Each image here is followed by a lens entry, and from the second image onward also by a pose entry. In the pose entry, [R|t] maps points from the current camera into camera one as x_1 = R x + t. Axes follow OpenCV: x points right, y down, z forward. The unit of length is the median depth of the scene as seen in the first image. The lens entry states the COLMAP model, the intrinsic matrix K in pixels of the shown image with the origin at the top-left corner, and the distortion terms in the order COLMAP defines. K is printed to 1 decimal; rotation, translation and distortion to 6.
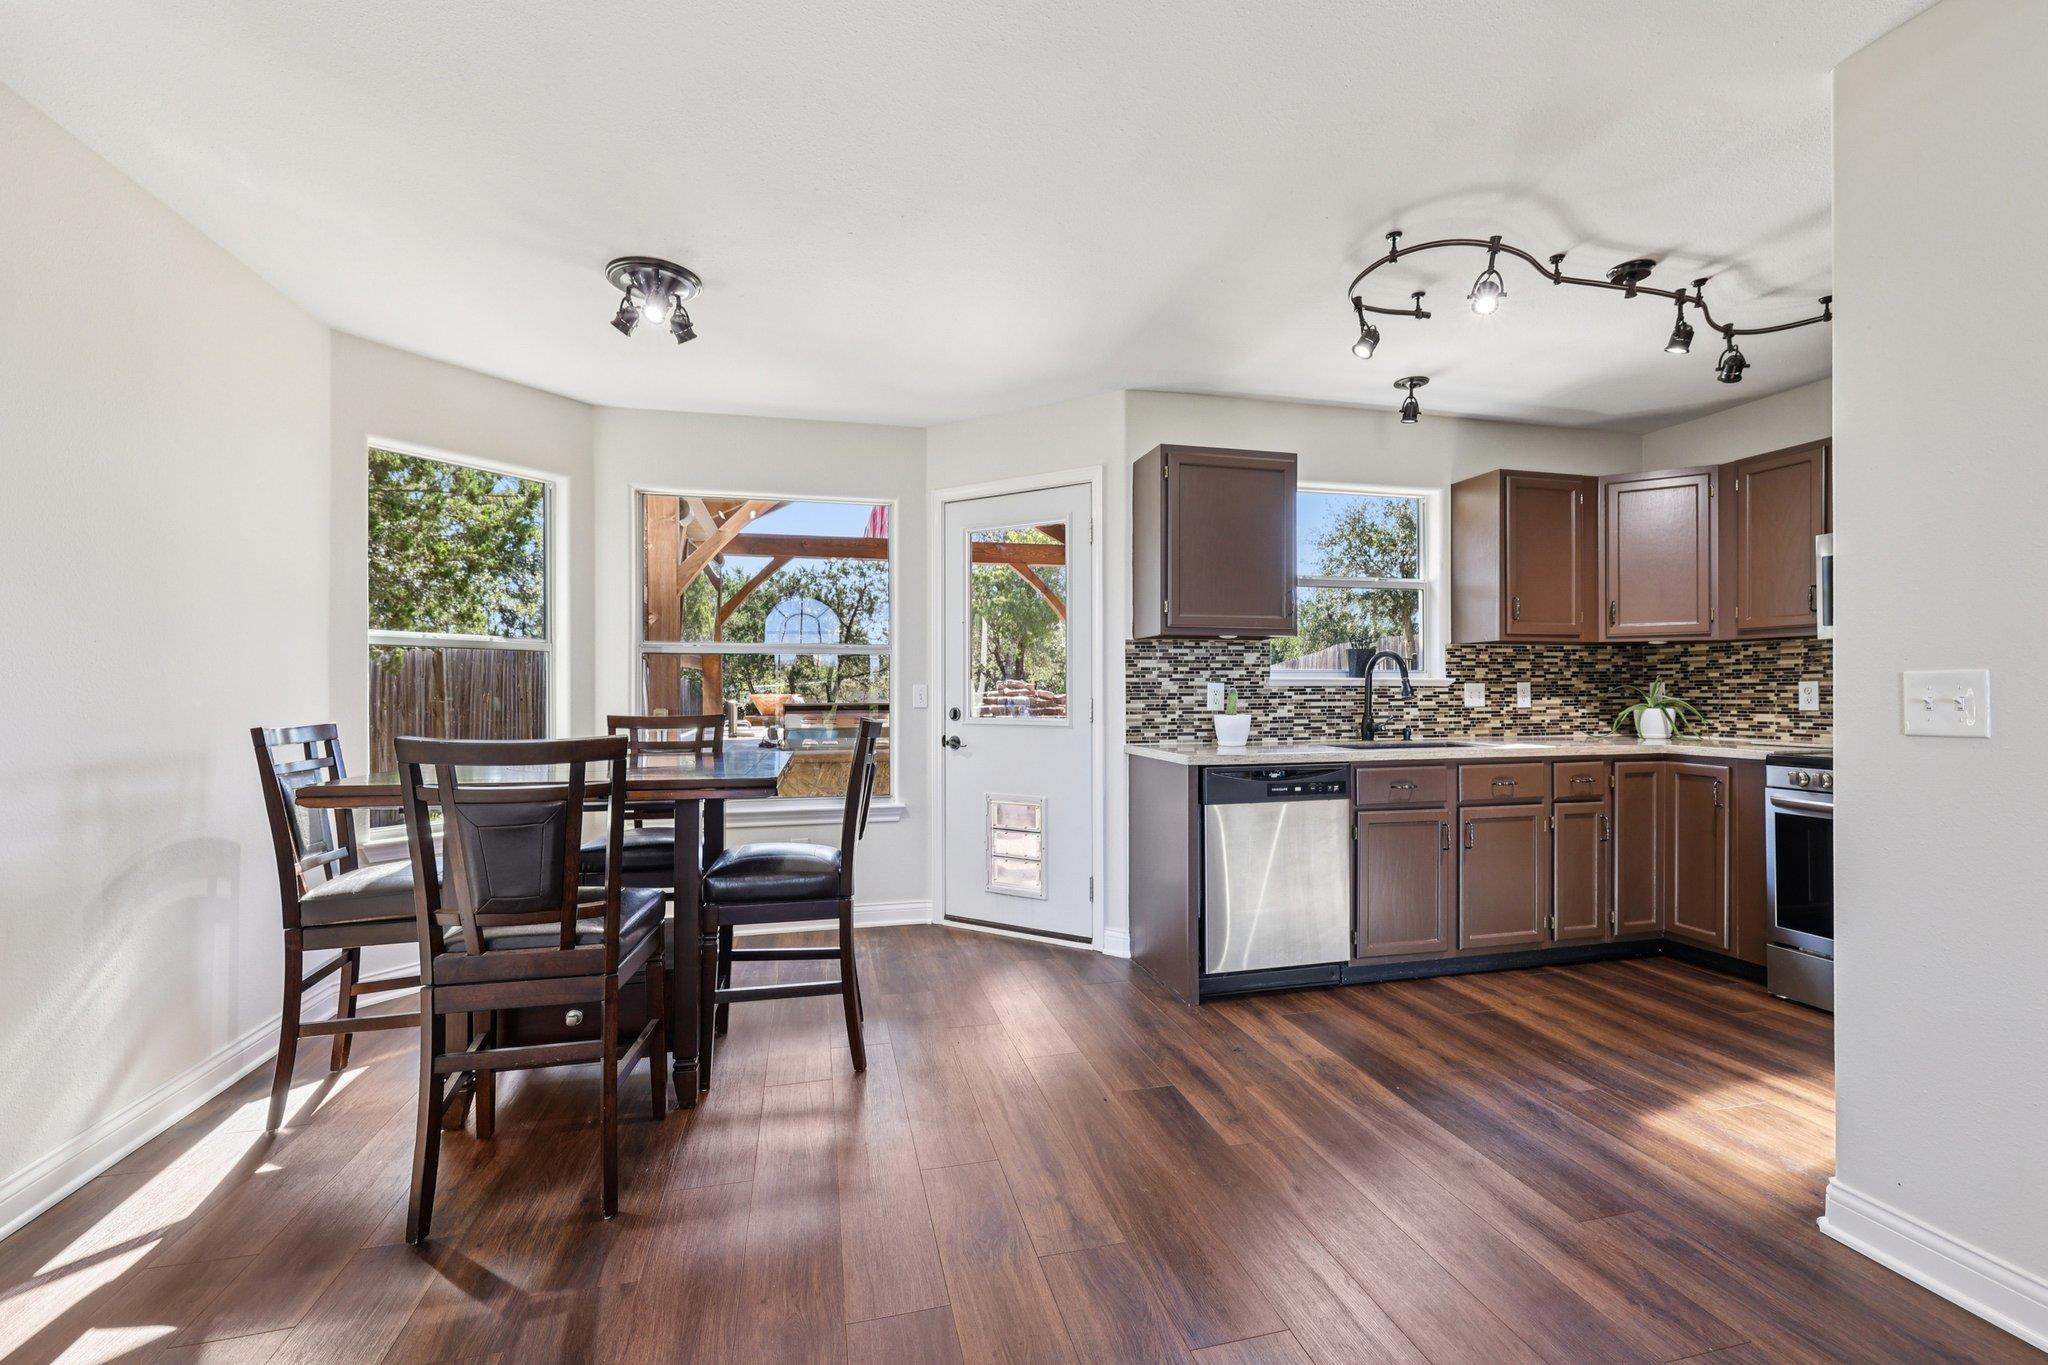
lens RADIAL K [[867.0, 0, 1031.5], [0, 867.0, 686.2], [0, 0, 1]] dist [-0.003012, -0.000113]
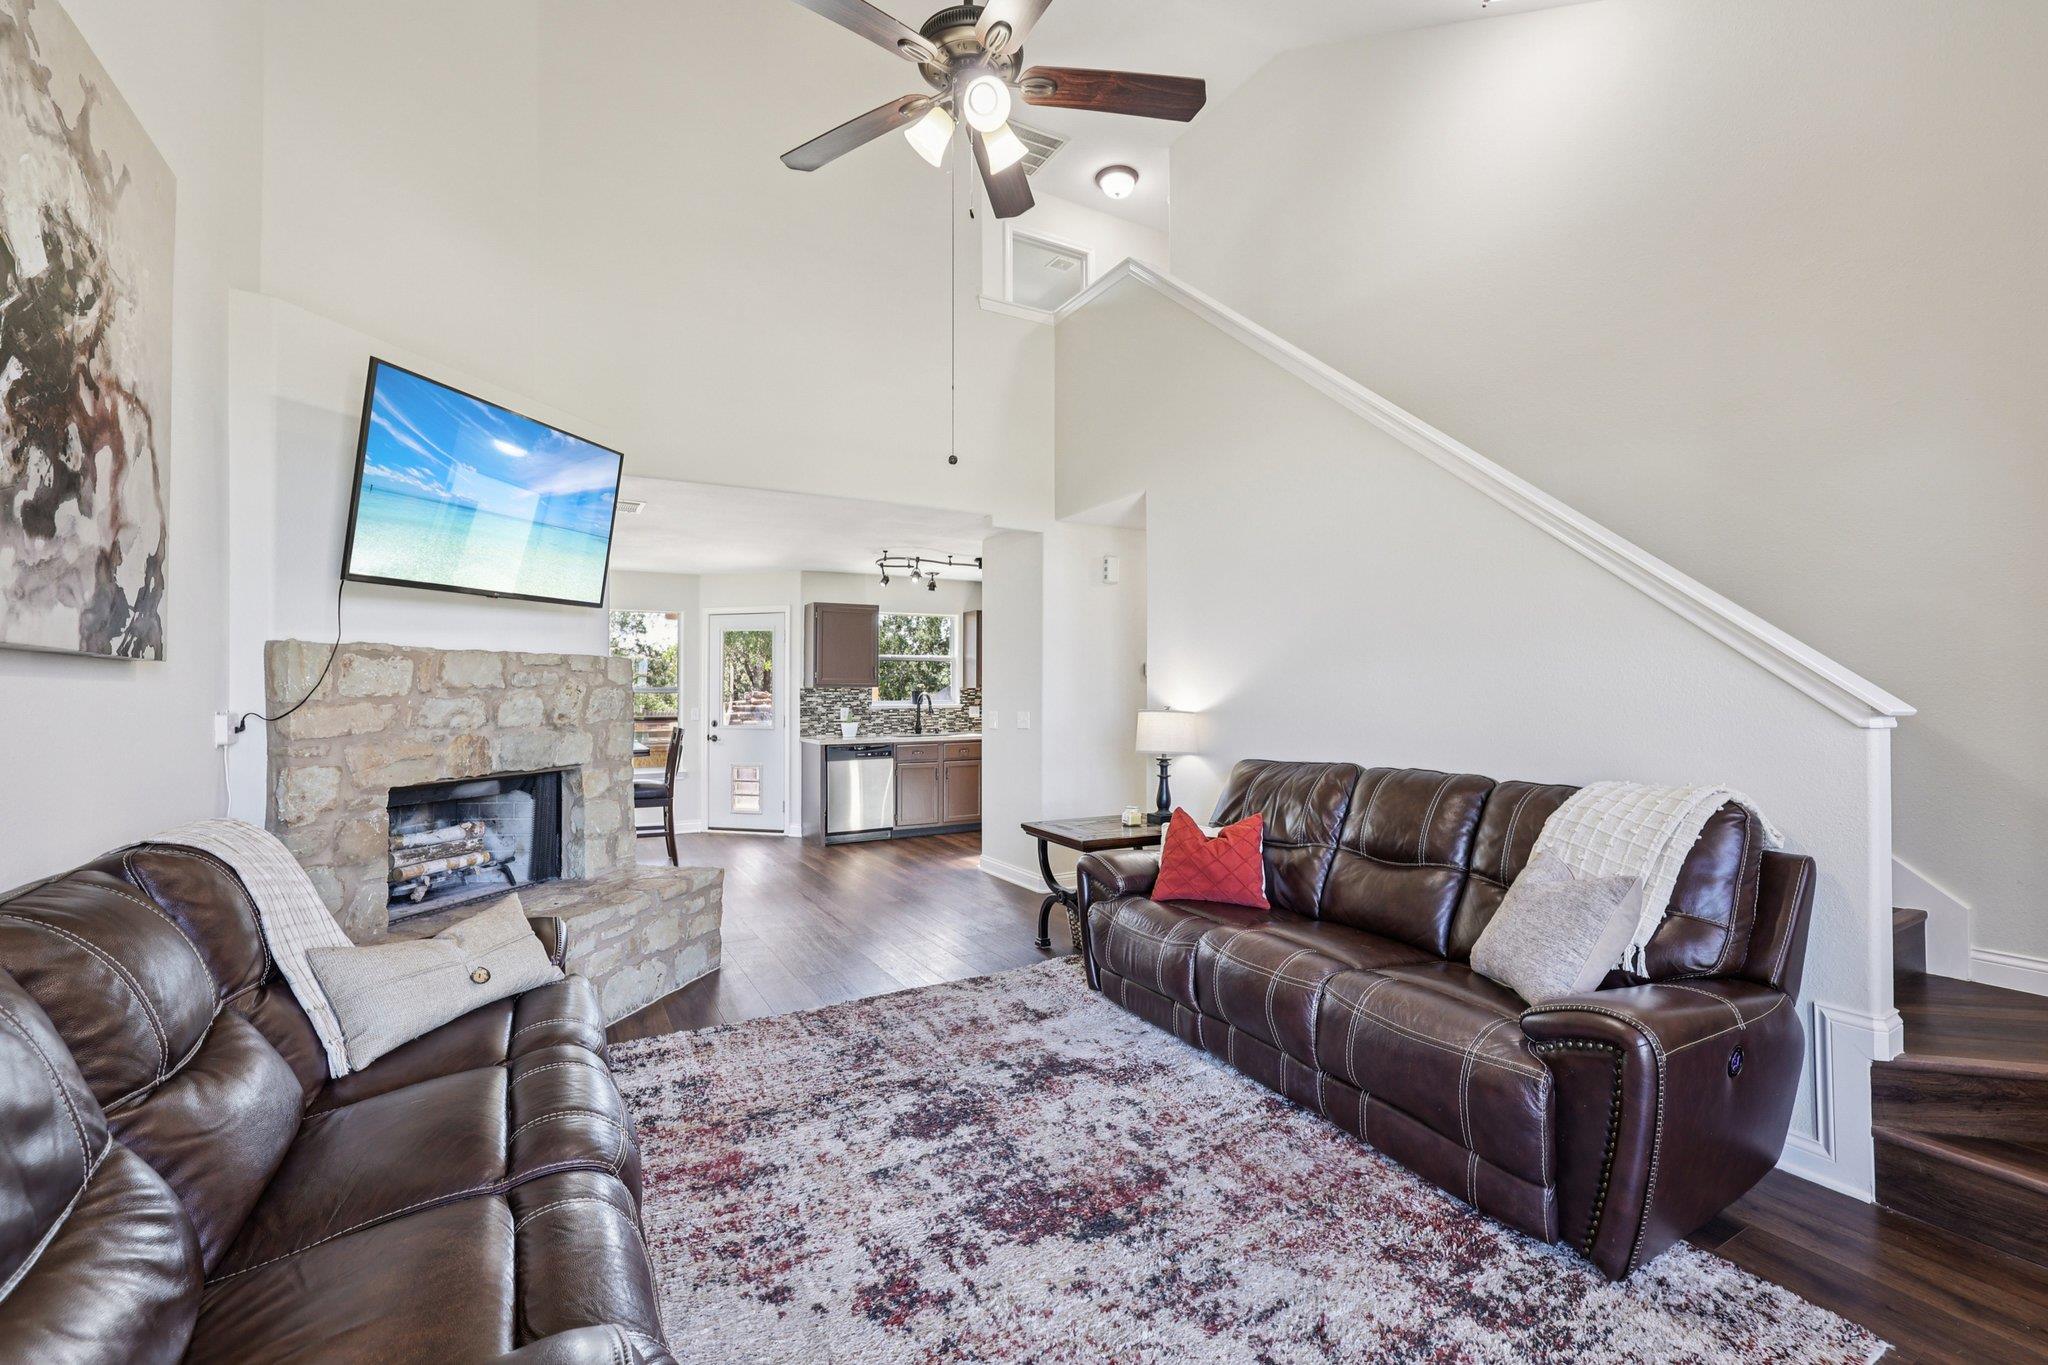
lens RADIAL K [[864.9, 0, 1029.3], [0, 864.9, 676.1], [0, 0, 1]] dist [0.000639, 0.000000]
pose [[0.963236, 0.003544, 0.268633, 0.075864], [0.000084, 0.999909, -0.013496, -0.051582], [-0.268656, 0.013023, 0.963148, -1.140684]]
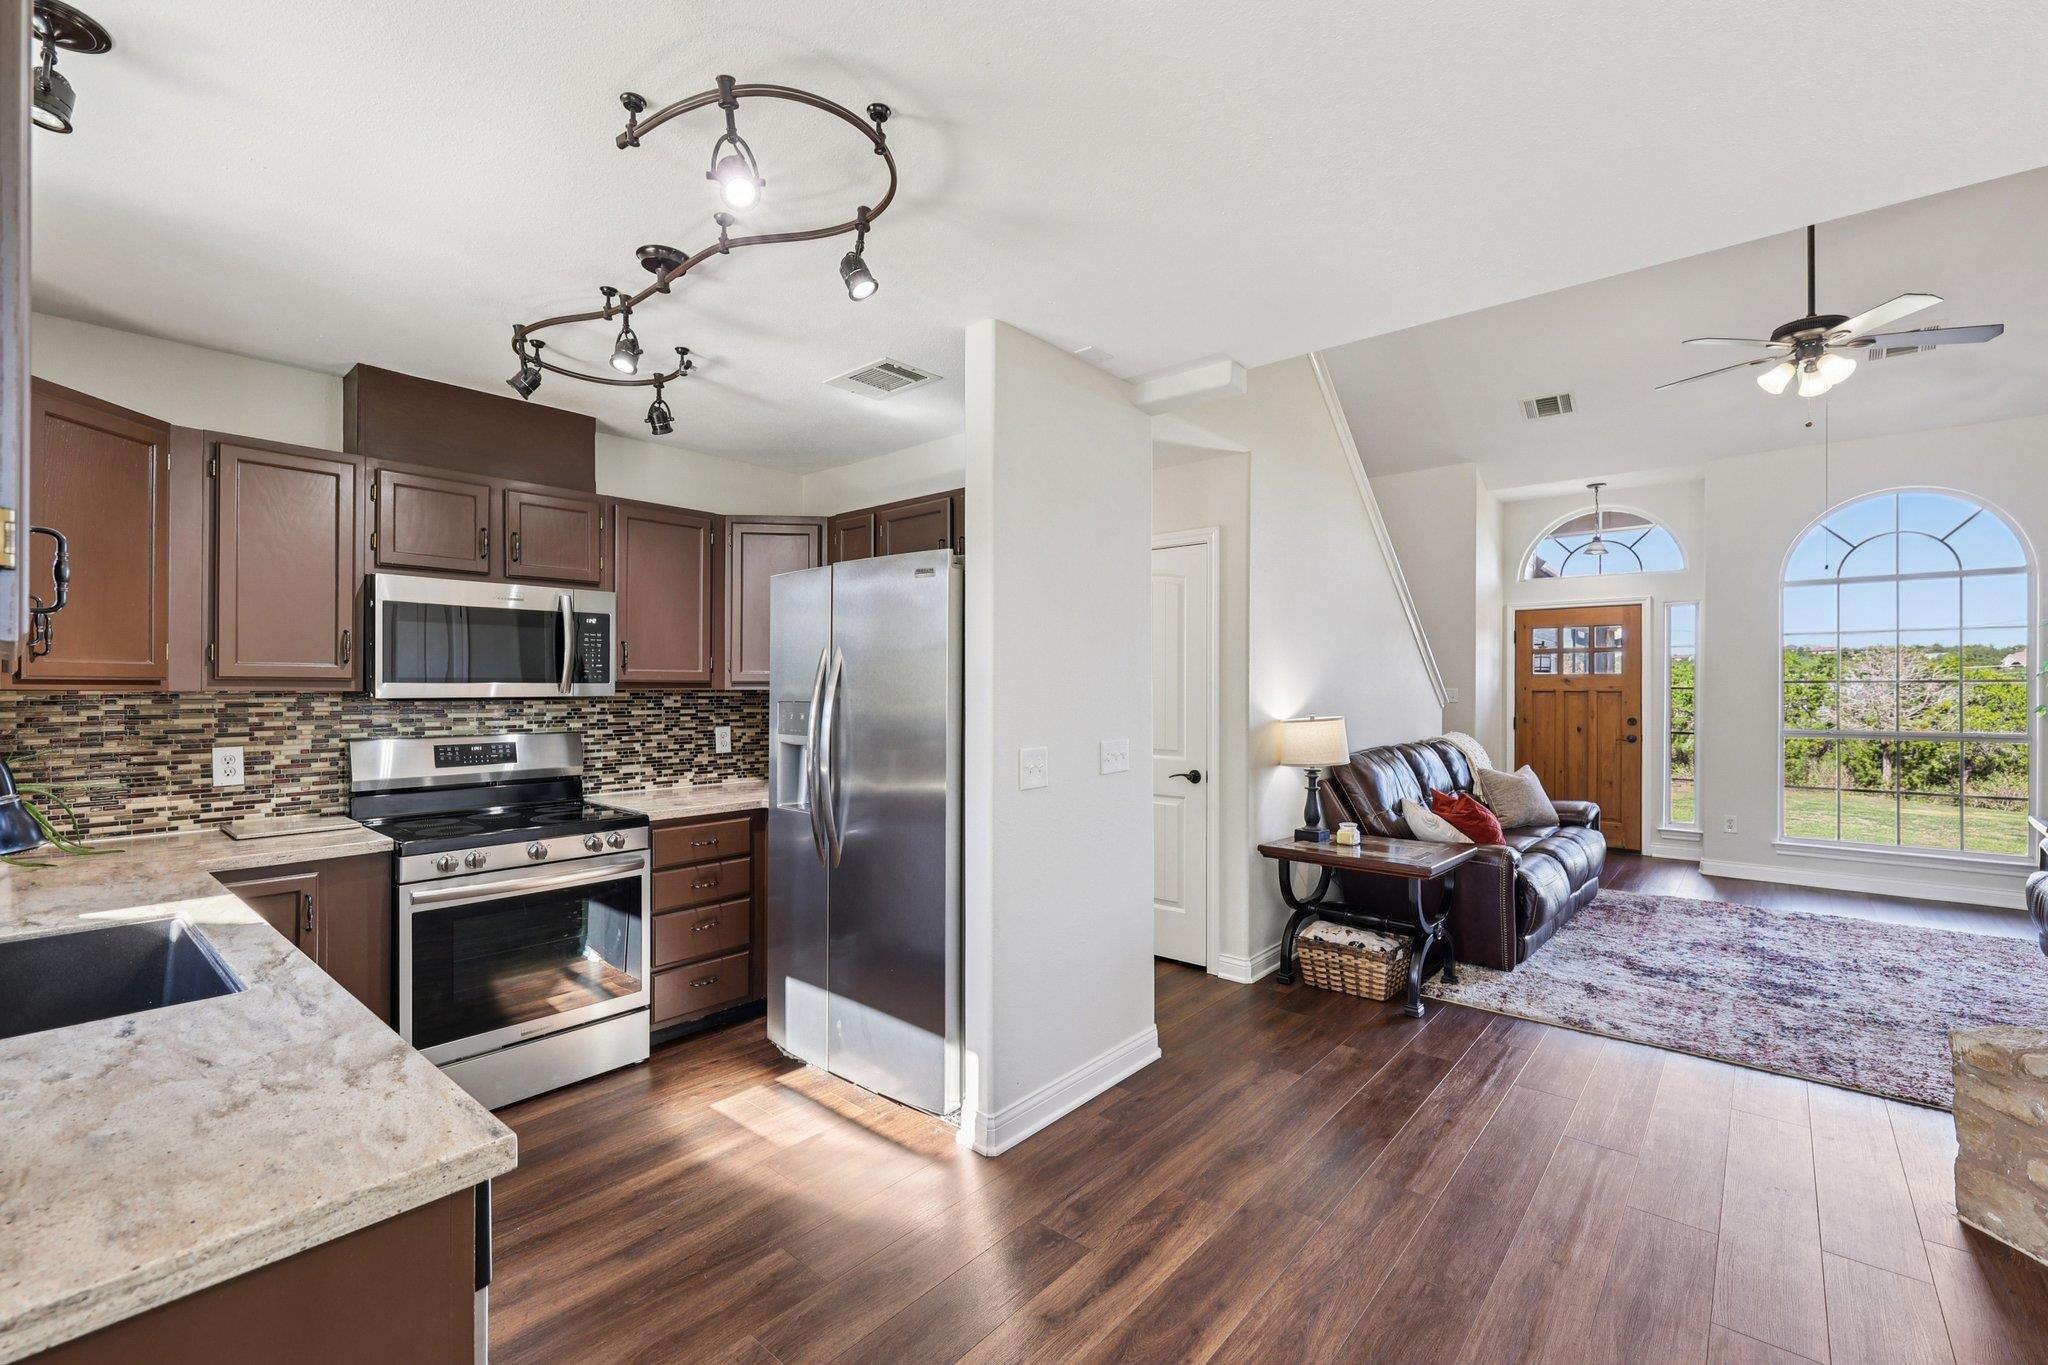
lens RADIAL K [[870.6, 0, 1033.9], [0, 870.6, 683.7], [0, 0, 1]] dist [-0.000831, 0.000162]
pose [[-0.578146, 0.004991, 0.815918, -0.121187], [-0.003143, 0.999960, -0.008343, -0.053316], [-0.815927, -0.007388, -0.578107, 0.812250]]
